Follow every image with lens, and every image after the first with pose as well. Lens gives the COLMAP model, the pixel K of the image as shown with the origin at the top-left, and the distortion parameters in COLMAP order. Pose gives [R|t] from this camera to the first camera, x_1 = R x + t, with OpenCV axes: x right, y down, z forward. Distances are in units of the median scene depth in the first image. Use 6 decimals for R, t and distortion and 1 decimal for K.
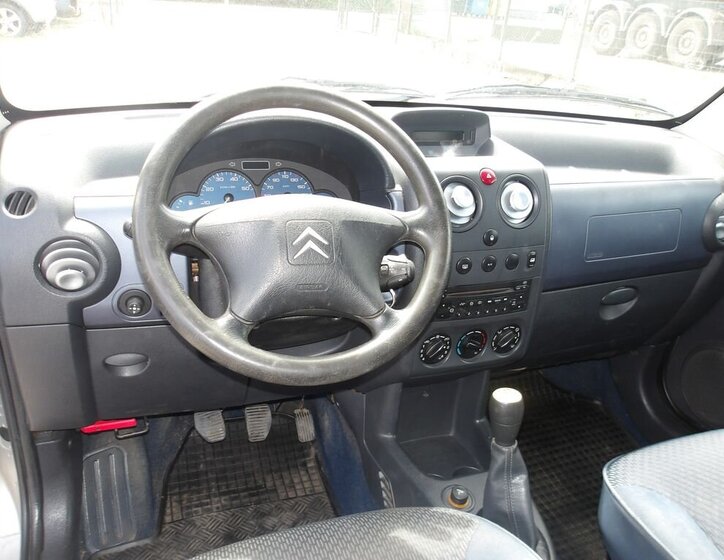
lens RADIAL K [[620.2, 0, 362.0], [0, 620.2, 280.0], [0, 0, 1]] dist [0.006220, 0.002189]
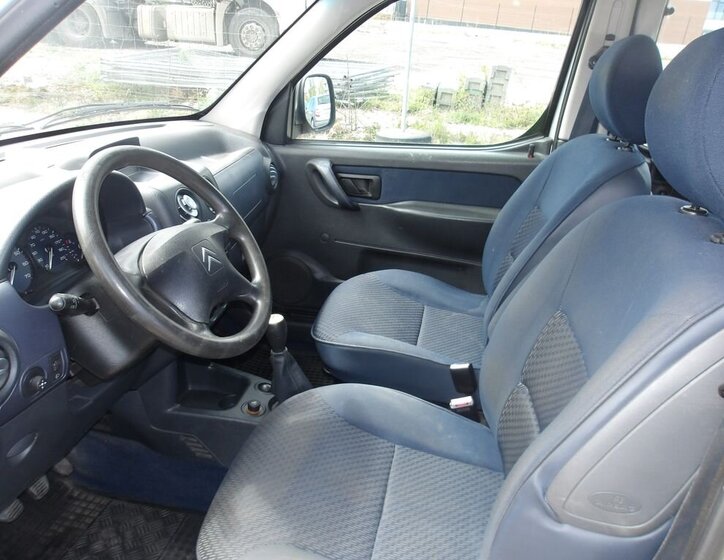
lens RADIAL K [[620.2, 0, 362.0], [0, 620.2, 280.0], [0, 0, 1]] dist [0.006220, 0.002189]
pose [[0.520816, -0.371115, 0.768781, -0.676884], [0.328519, 0.918337, 0.220753, -0.140961], [-0.787925, 0.137588, 0.600203, -0.072185]]
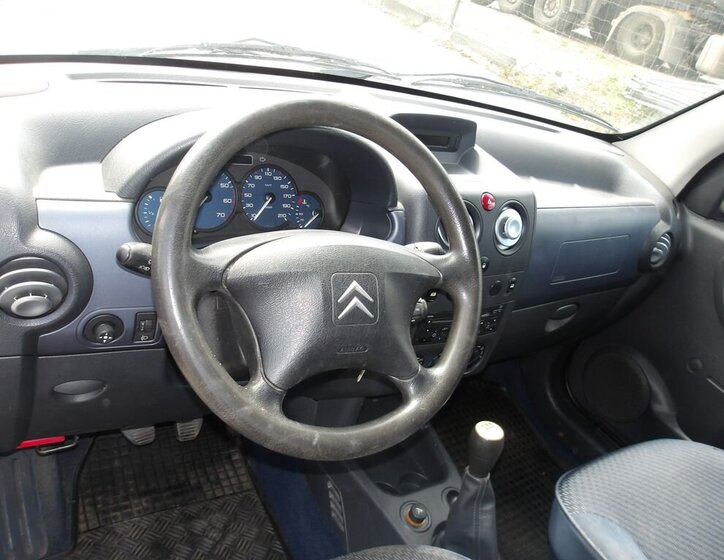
lens RADIAL K [[620.2, 0, 362.0], [0, 620.2, 280.0], [0, 0, 1]] dist [0.006220, 0.002189]
pose [[0.967234, 0.066934, 0.244904, -0.197856], [-0.096155, 0.989340, 0.109367, -0.125416], [-0.234973, -0.129332, 0.963359, 0.103455]]
